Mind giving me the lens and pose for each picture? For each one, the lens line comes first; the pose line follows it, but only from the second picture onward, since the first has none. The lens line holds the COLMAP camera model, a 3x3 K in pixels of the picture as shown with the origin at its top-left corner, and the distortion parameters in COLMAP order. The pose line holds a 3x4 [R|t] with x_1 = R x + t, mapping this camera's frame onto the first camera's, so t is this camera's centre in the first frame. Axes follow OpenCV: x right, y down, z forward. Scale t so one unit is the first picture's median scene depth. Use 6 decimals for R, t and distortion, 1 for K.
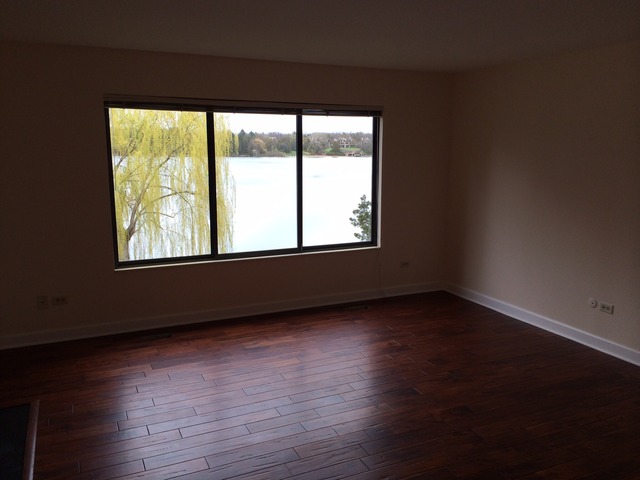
lens RADIAL K [[546.9, 0, 319.8], [0, 546.9, 237.5], [0, 0, 1]] dist [0.083003, -0.089721]
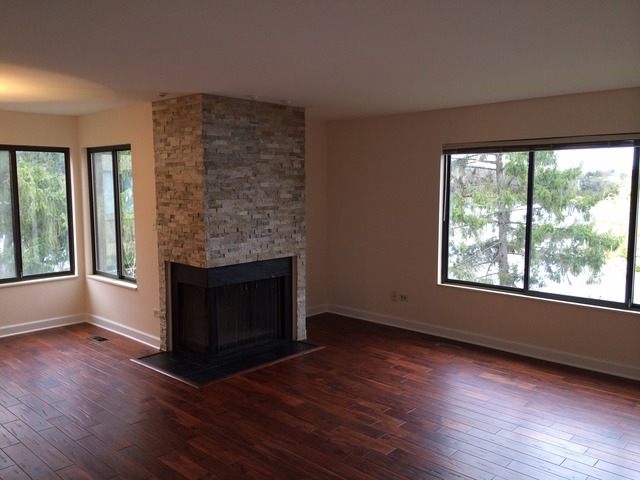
lens RADIAL K [[546.9, 0, 322.2], [0, 546.9, 241.2], [0, 0, 1]] dist [0.083003, -0.089721]
pose [[0.380197, 0.095399, -0.919972, 0.632523], [-0.153663, 0.987358, 0.038883, -0.041633], [0.912052, 0.126582, 0.390050, 0.262547]]
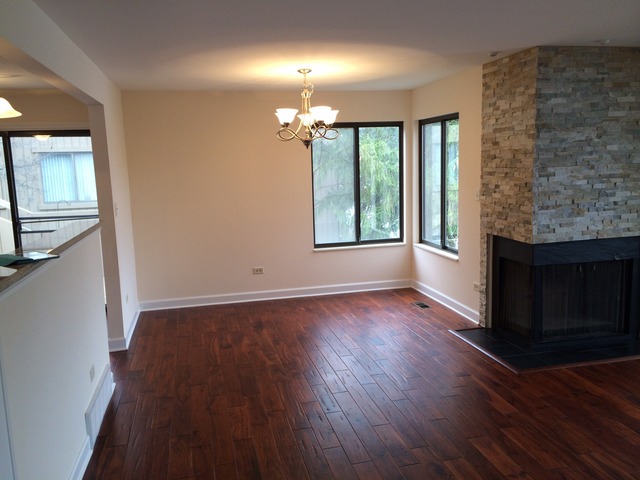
lens RADIAL K [[546.9, 0, 320.6], [0, 546.9, 241.1], [0, 0, 1]] dist [0.083003, -0.089721]
pose [[-0.193300, 0.148006, -0.969912, 0.583806], [-0.134263, 0.975266, 0.175582, -0.038942], [0.971910, 0.164163, -0.168647, 0.280707]]
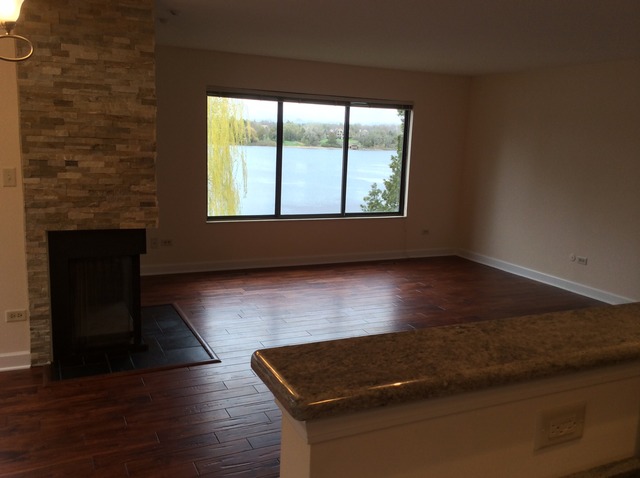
lens RADIAL K [[579.6, 0, 318.8], [0, 579.6, 238.6], [0, 0, 1]] dist [0.058751, -0.036431]
pose [[0.999336, 0.034393, 0.011997, -0.118501], [-0.034494, 0.999371, 0.008283, 0.075290], [-0.011704, -0.008691, 0.999894, -0.351168]]
